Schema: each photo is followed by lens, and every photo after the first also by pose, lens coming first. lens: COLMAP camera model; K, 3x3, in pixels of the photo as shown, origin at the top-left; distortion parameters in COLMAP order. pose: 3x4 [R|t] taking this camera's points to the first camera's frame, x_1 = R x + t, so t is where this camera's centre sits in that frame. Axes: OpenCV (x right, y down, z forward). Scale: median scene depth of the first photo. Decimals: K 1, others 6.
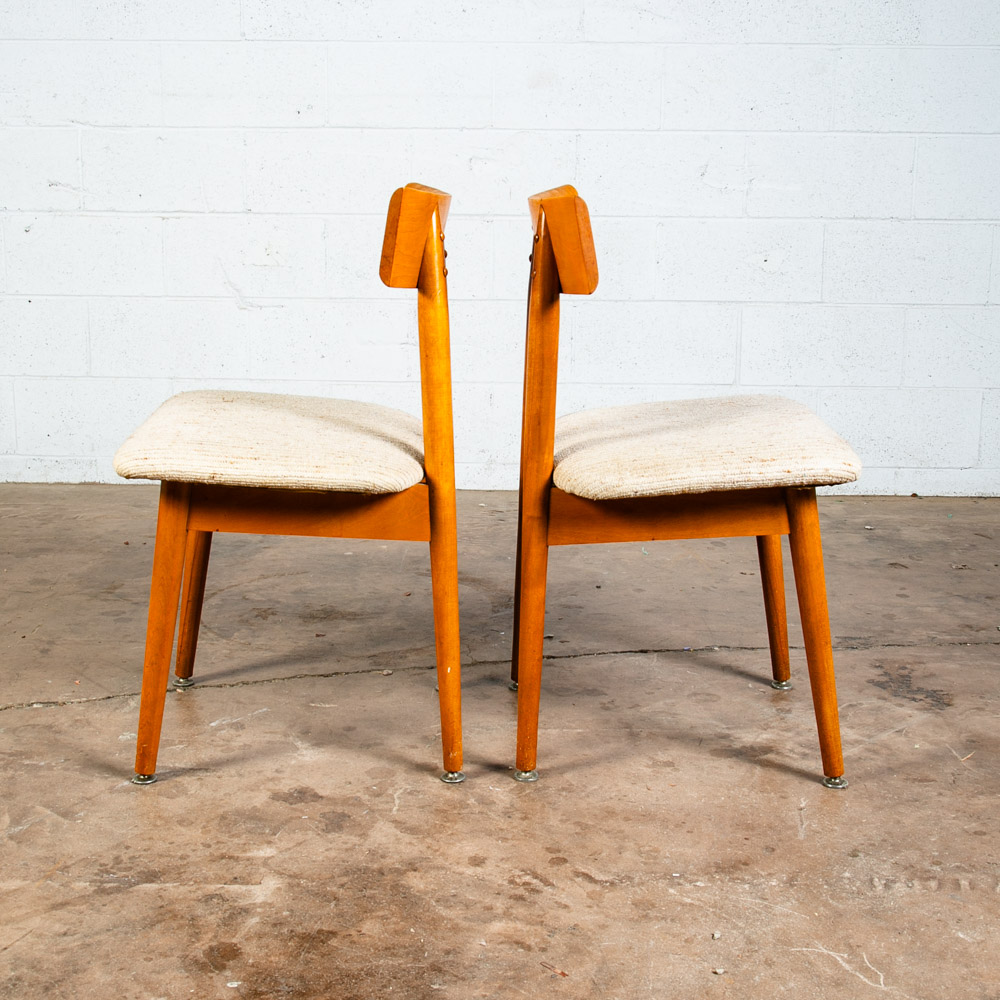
lens RADIAL K [[1517.2, 0, 503.1], [0, 1517.2, 489.1], [0, 0, 1]] dist [-0.041689, 0.000000]
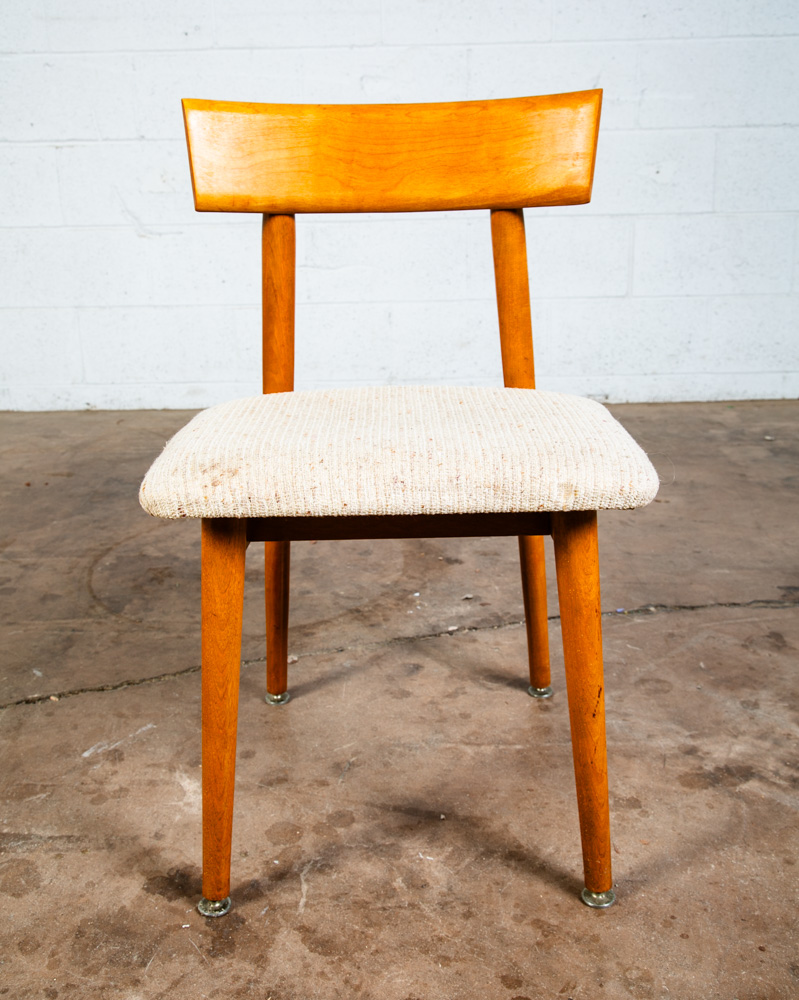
lens RADIAL K [[1146.9, 0, 404.0], [0, 1146.9, 453.3], [0, 0, 1]] dist [0.006442, 0.000000]
pose [[0.999418, -0.033007, 0.008661, -0.013382], [0.032101, 0.995464, 0.089555, -0.061758], [-0.011577, -0.089225, 0.995944, 0.359702]]
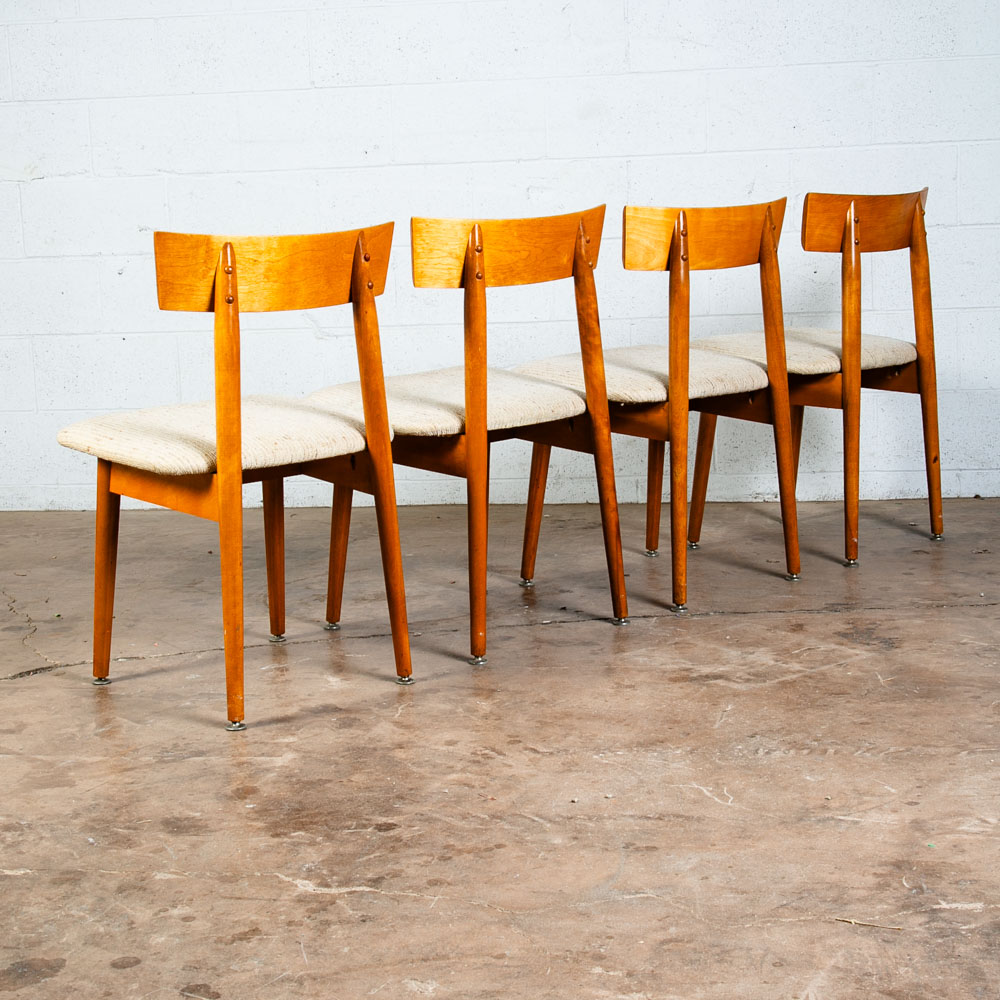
lens RADIAL K [[1847.5, 0, 498.5], [0, 1847.5, 482.8], [0, 0, 1]] dist [0.010686, 0.000000]
pose [[0.992616, -0.029048, -0.117768, 0.166091], [0.022969, 0.998349, -0.052649, 0.086259], [0.119103, 0.049556, 0.991644, -0.429957]]
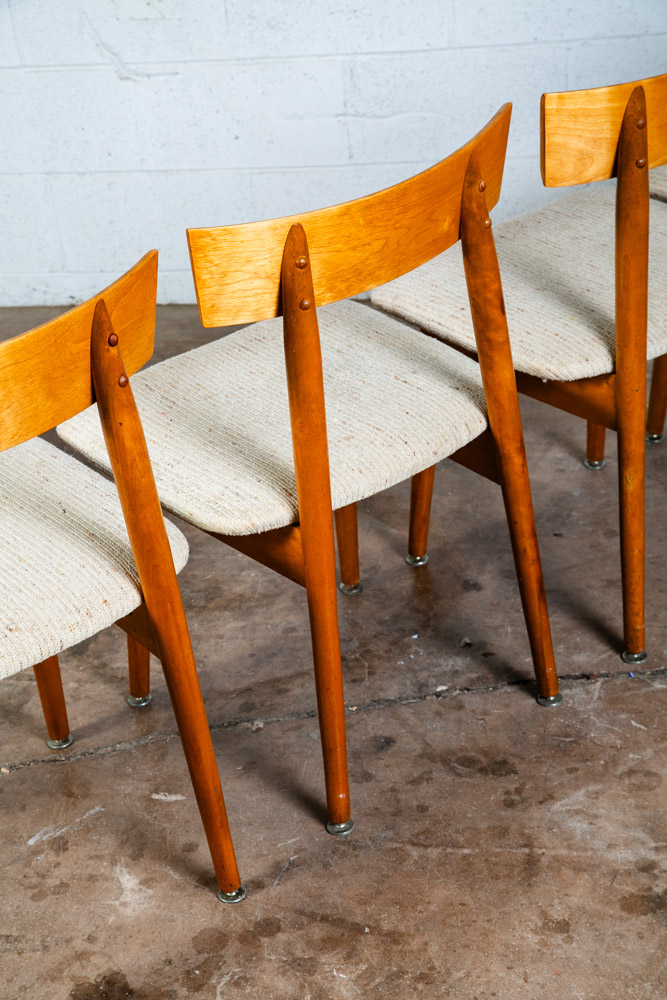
lens RADIAL K [[1973.2, 0, 338.5], [0, 1973.2, 489.3], [0, 0, 1]] dist [0.318524, 0.000000]
pose [[0.983235, -0.025468, -0.180558, 0.173409], [0.075526, 0.958148, 0.276131, -0.312275], [0.165969, -0.285139, 0.944008, 0.036515]]
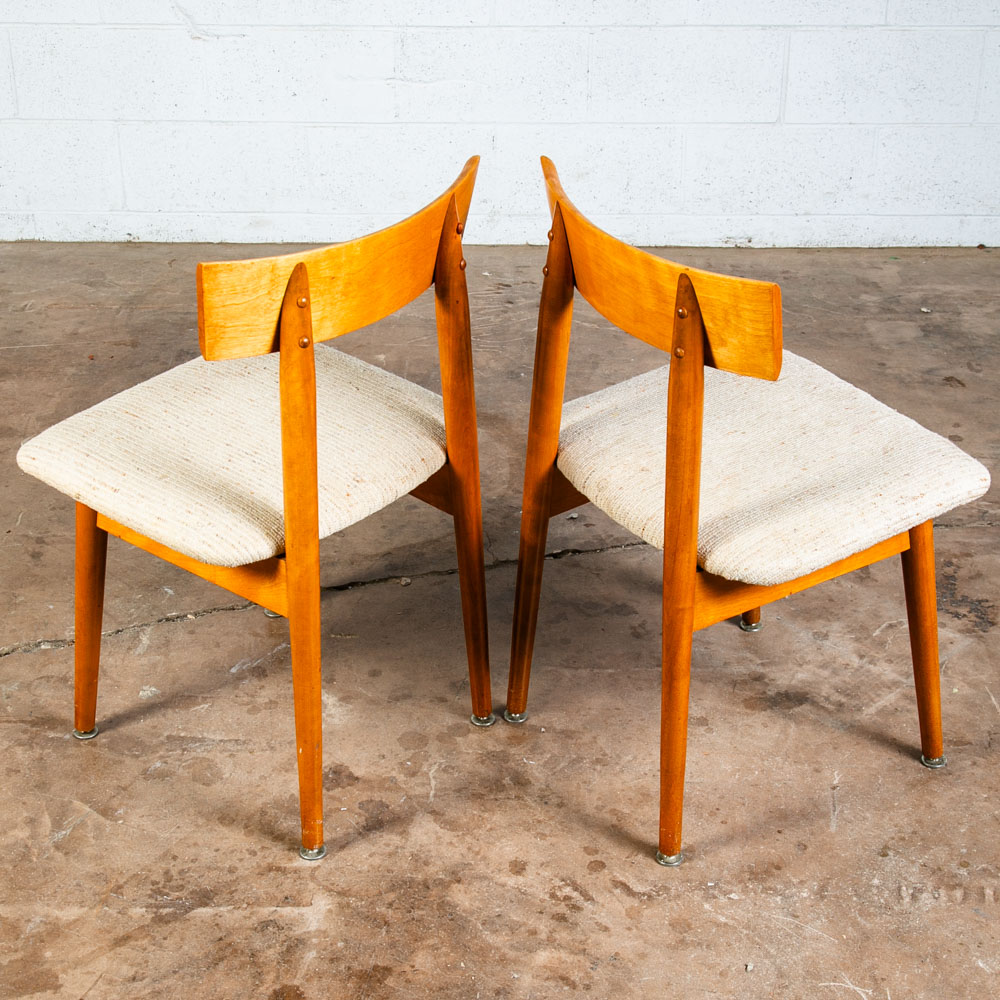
lens RADIAL K [[1868.7, 0, 500.7], [0, 1868.7, 503.0], [0, 0, 1]] dist [0.032169, 0.000000]
pose [[0.999821, -0.015496, 0.010849, -0.030447], [0.011649, 0.956269, 0.292257, -0.285456], [-0.014904, -0.292079, 0.956278, -0.114855]]
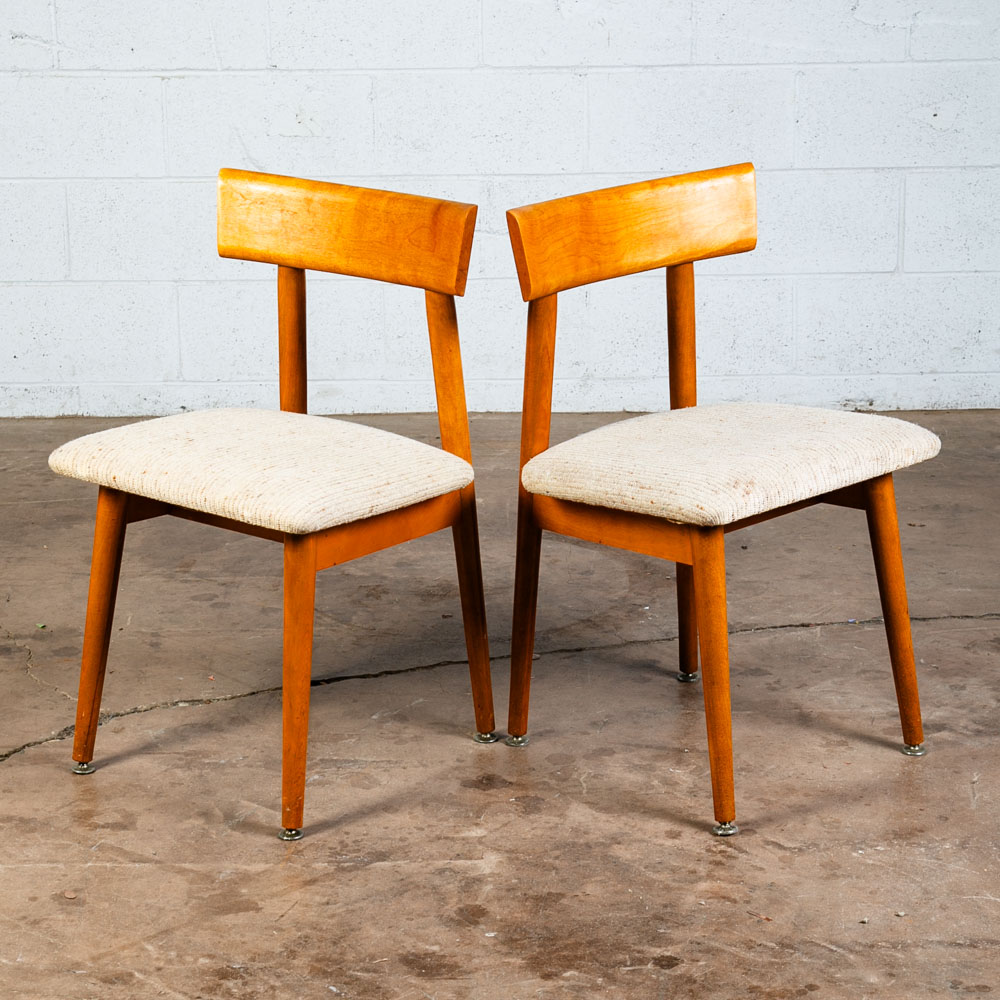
lens RADIAL K [[2905.2, 0, 502.9], [0, 2905.2, 454.6], [0, 0, 1]] dist [0.194142, 0.000000]
pose [[0.999465, -0.027140, 0.018260, -0.133620], [0.025851, 0.997387, 0.067454, -0.133934], [-0.020043, -0.066946, 0.997555, -0.838535]]
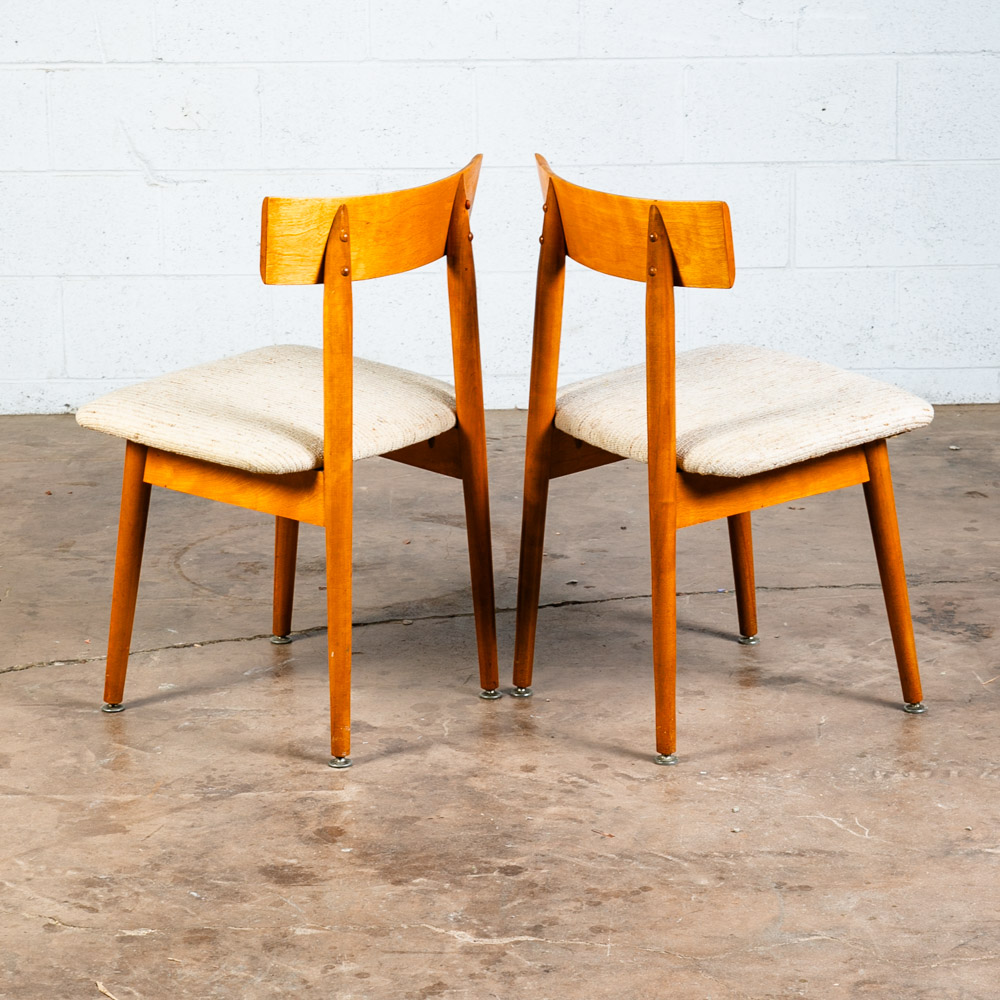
lens RADIAL K [[3320.3, 0, 504.3], [0, 3320.3, 408.6], [0, 0, 1]] dist [0.232874, 0.000000]
pose [[0.999051, -0.027001, 0.034168, -0.088551], [0.026261, 0.999415, 0.021922, -0.061466], [-0.034740, -0.021004, 0.999176, -1.161923]]
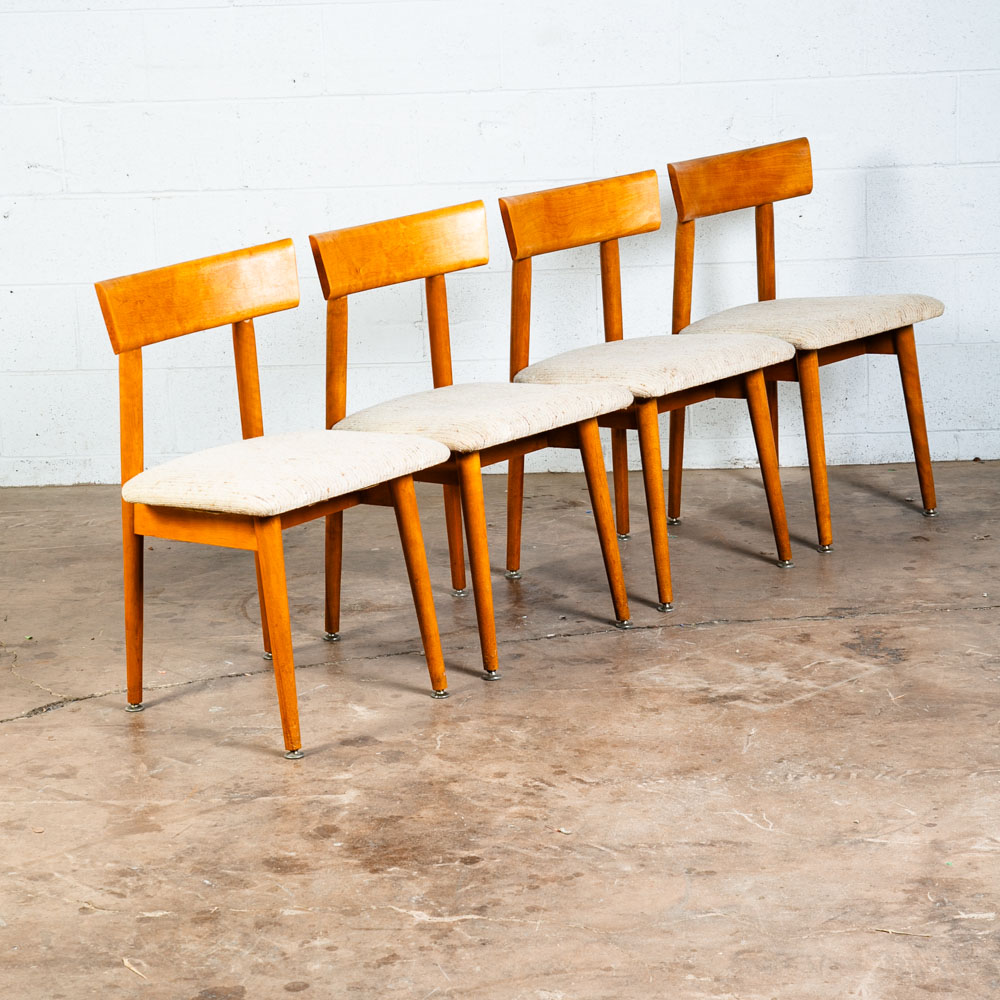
lens RADIAL K [[2771.0, 0, 508.5], [0, 2771.0, 519.4], [0, 0, 1]] dist [0.218318, 0.000000]
pose [[0.998677, -0.042678, -0.028694, 0.056227], [0.043801, 0.998251, 0.039711, -0.065171], [0.026949, -0.040915, 0.998799, -1.167031]]
